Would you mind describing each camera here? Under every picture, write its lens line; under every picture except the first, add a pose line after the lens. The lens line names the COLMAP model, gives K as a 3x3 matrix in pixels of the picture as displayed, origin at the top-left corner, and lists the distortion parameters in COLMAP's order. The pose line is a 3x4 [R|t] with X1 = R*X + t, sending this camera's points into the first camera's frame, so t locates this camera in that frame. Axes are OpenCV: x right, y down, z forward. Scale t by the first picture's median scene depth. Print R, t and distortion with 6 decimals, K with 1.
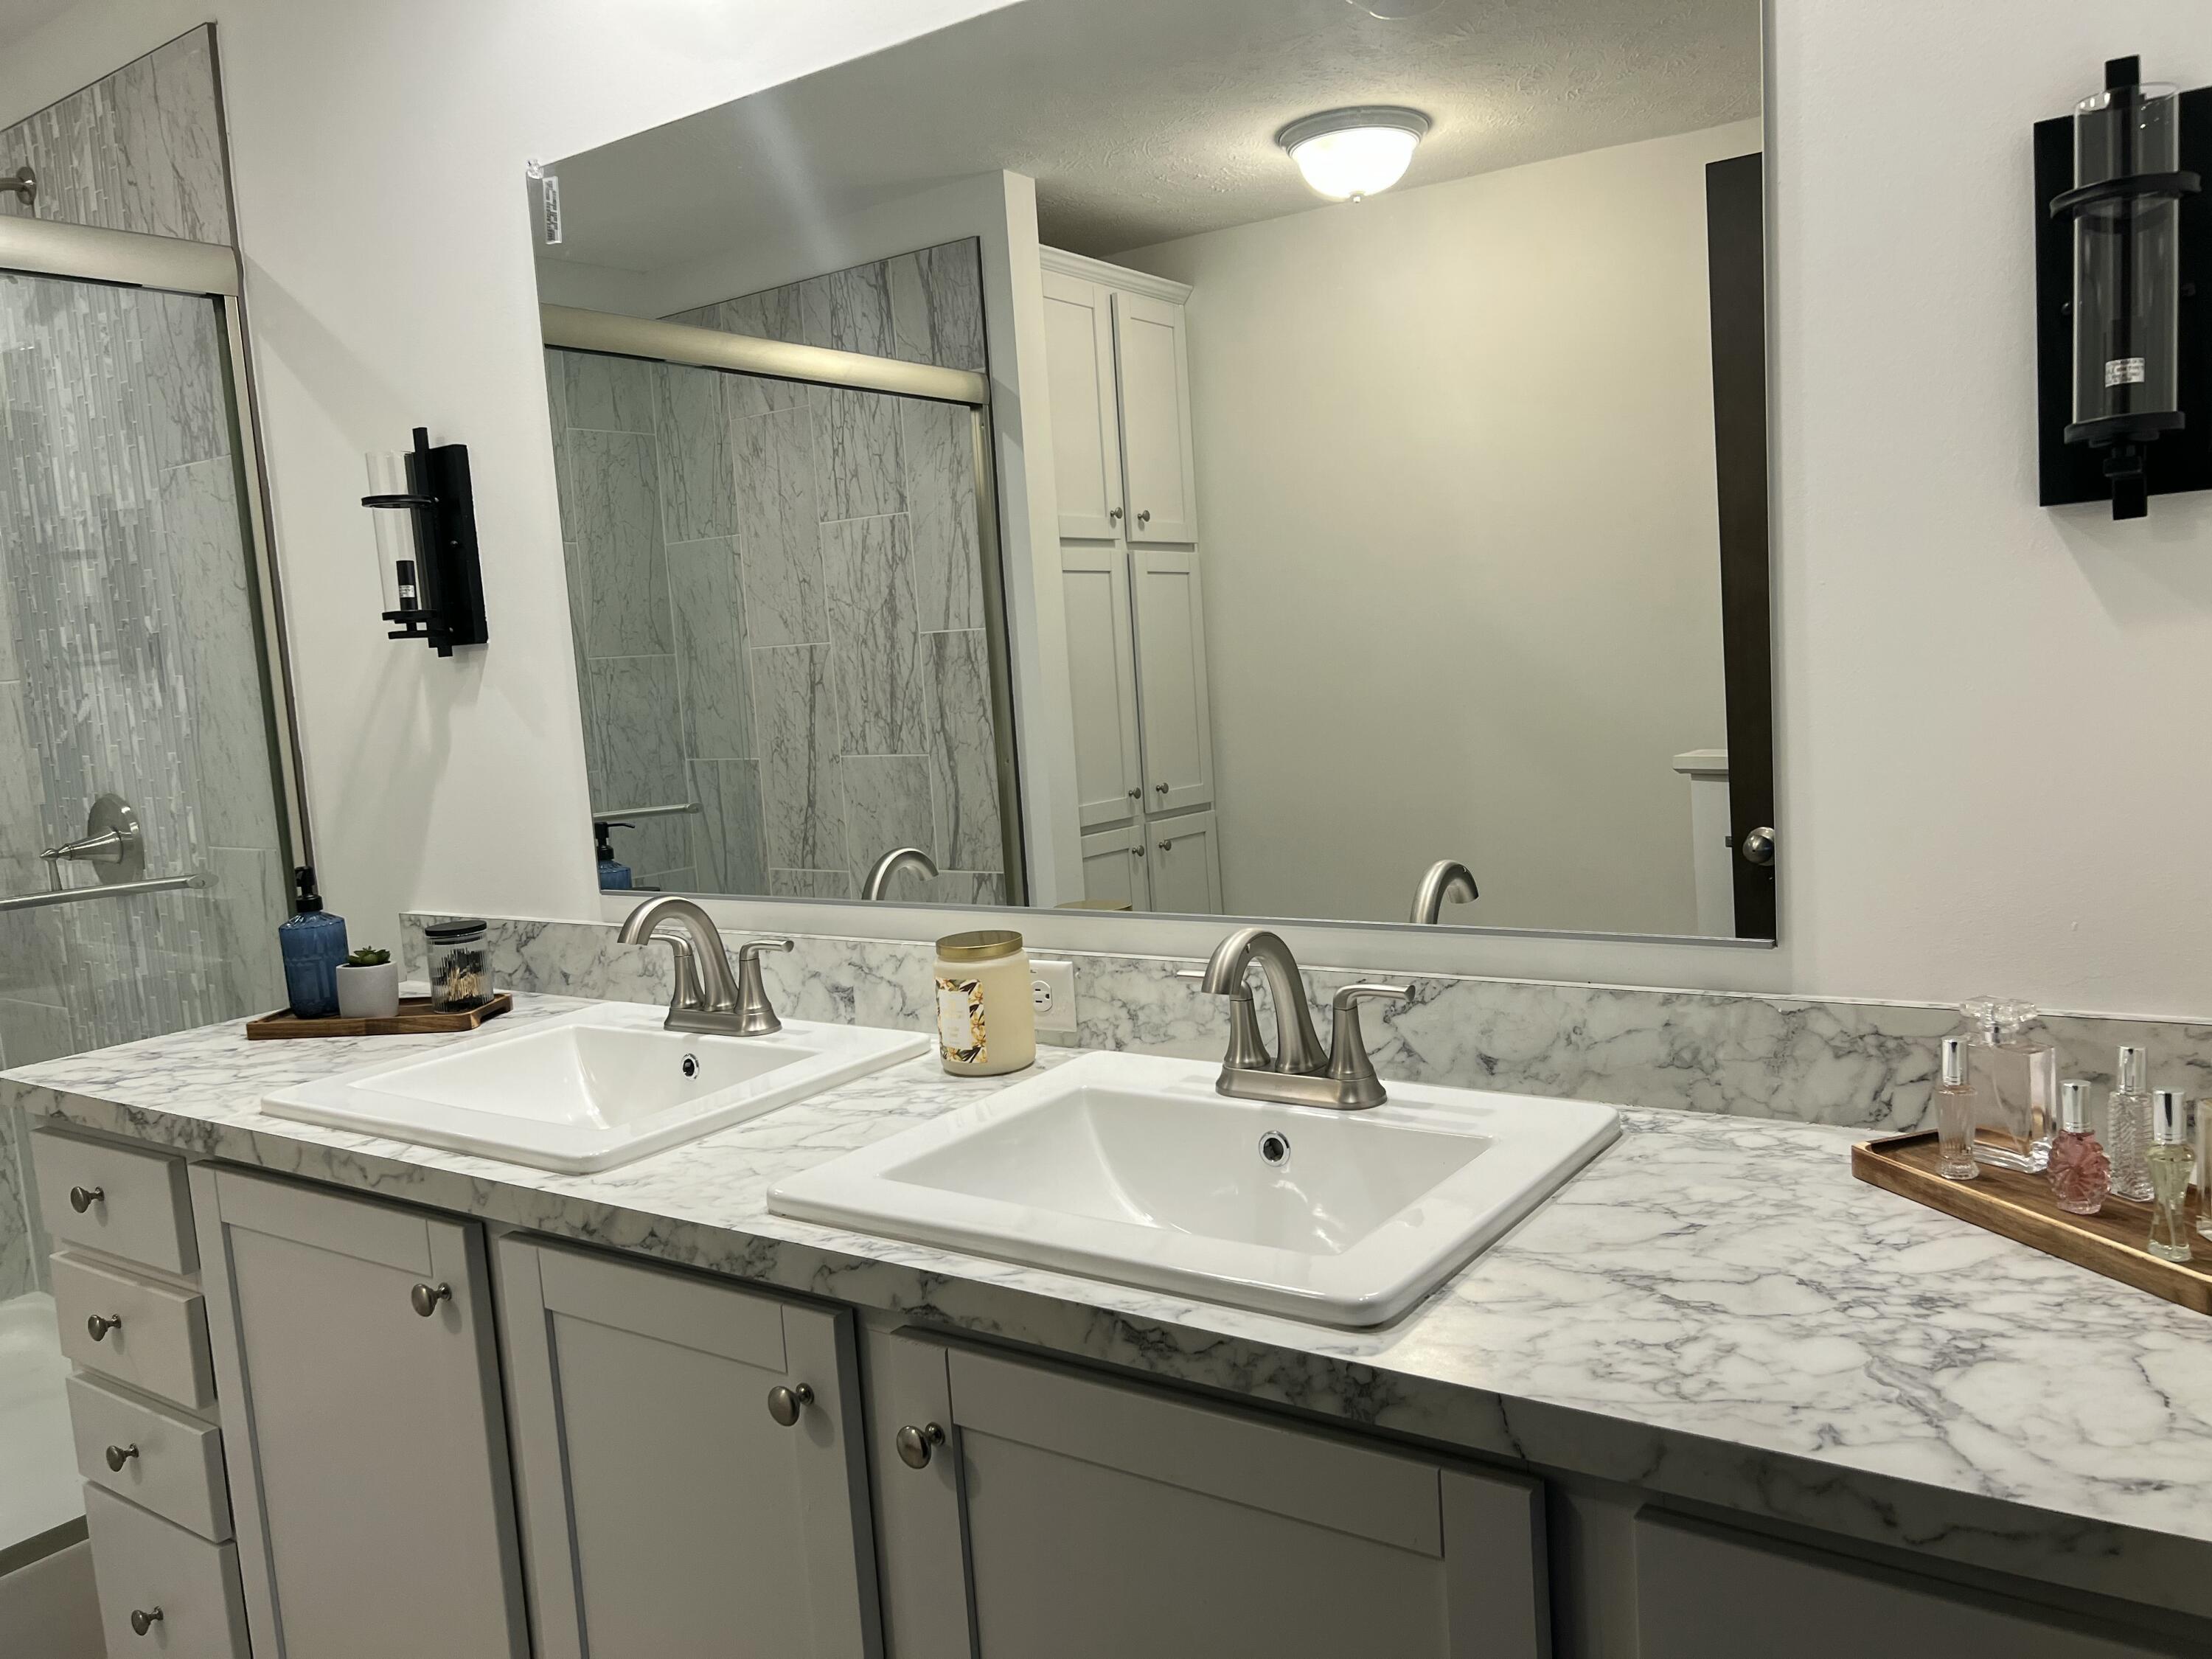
lens RADIAL K [[1658.6, 0, 1108.2], [0, 1658.6, 826.2], [0, 0, 1]] dist [0.046823, -0.059785]
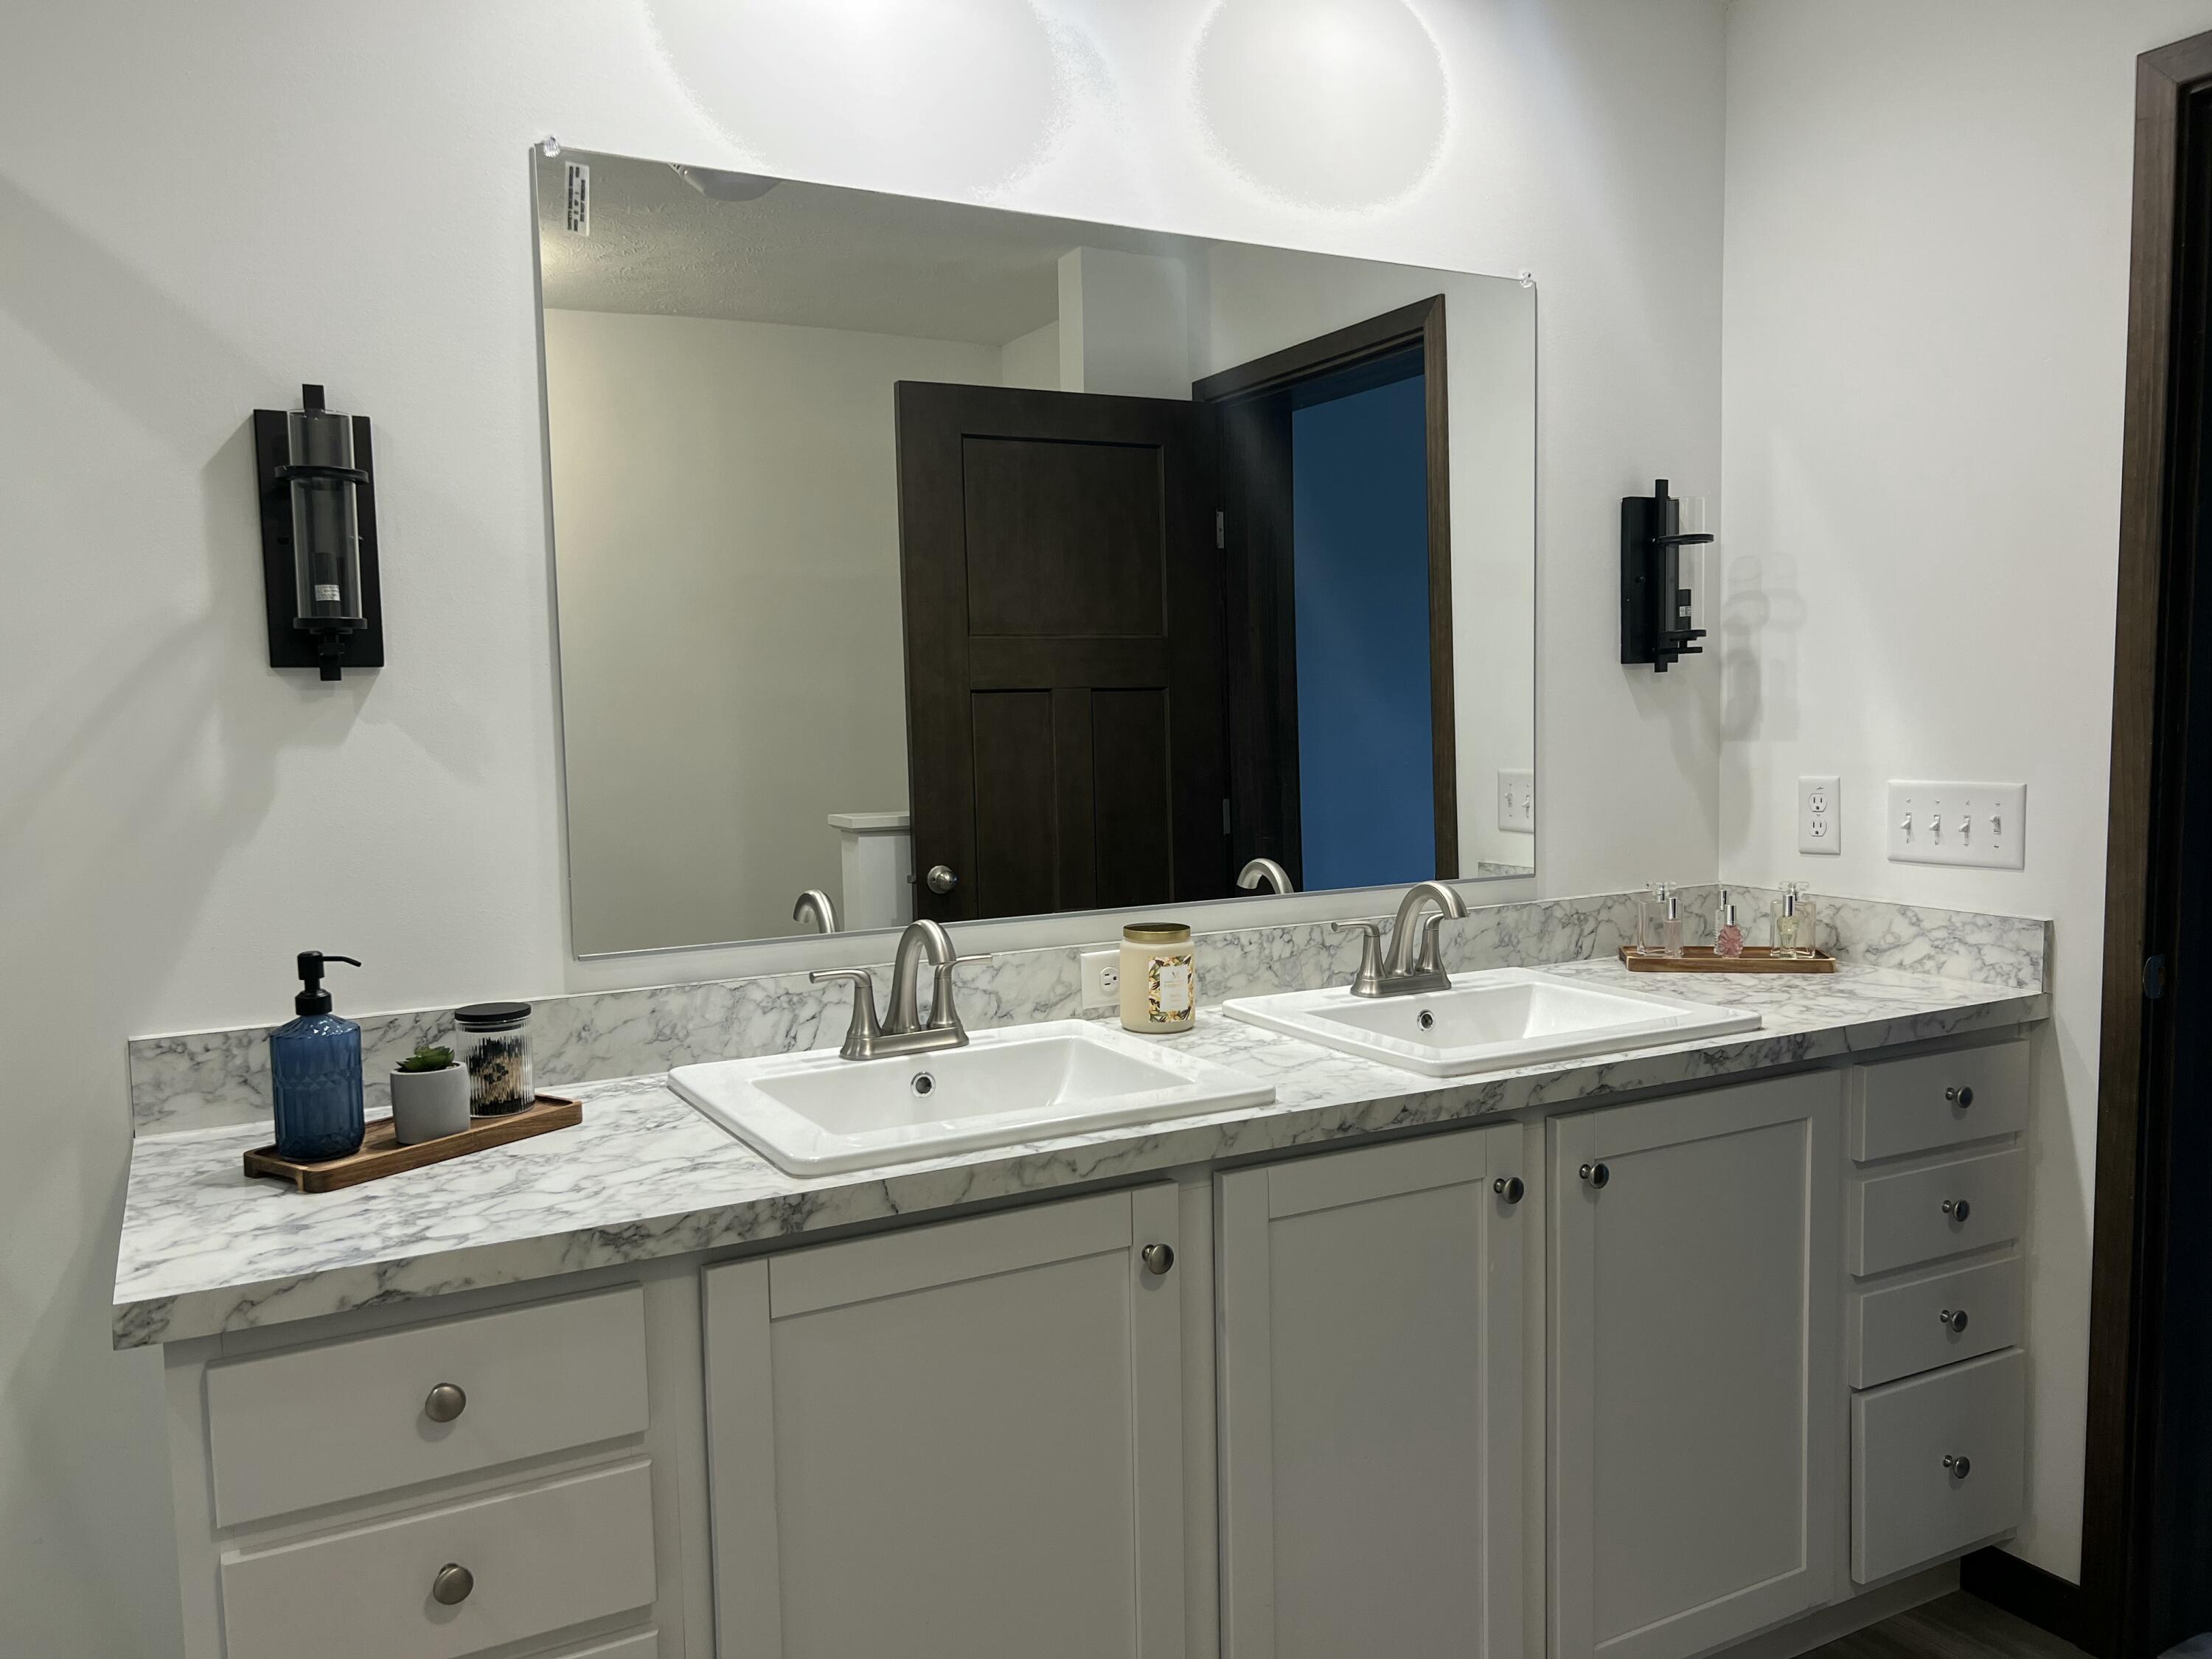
lens RADIAL K [[1658.6, 0, 1102.2], [0, 1658.6, 831.0], [0, 0, 1]] dist [0.046823, -0.059785]
pose [[0.452784, -0.012999, 0.891526, -1.257659], [0.082776, 0.996188, -0.027515, 0.025368], [-0.887770, 0.086255, 0.452134, 0.456277]]
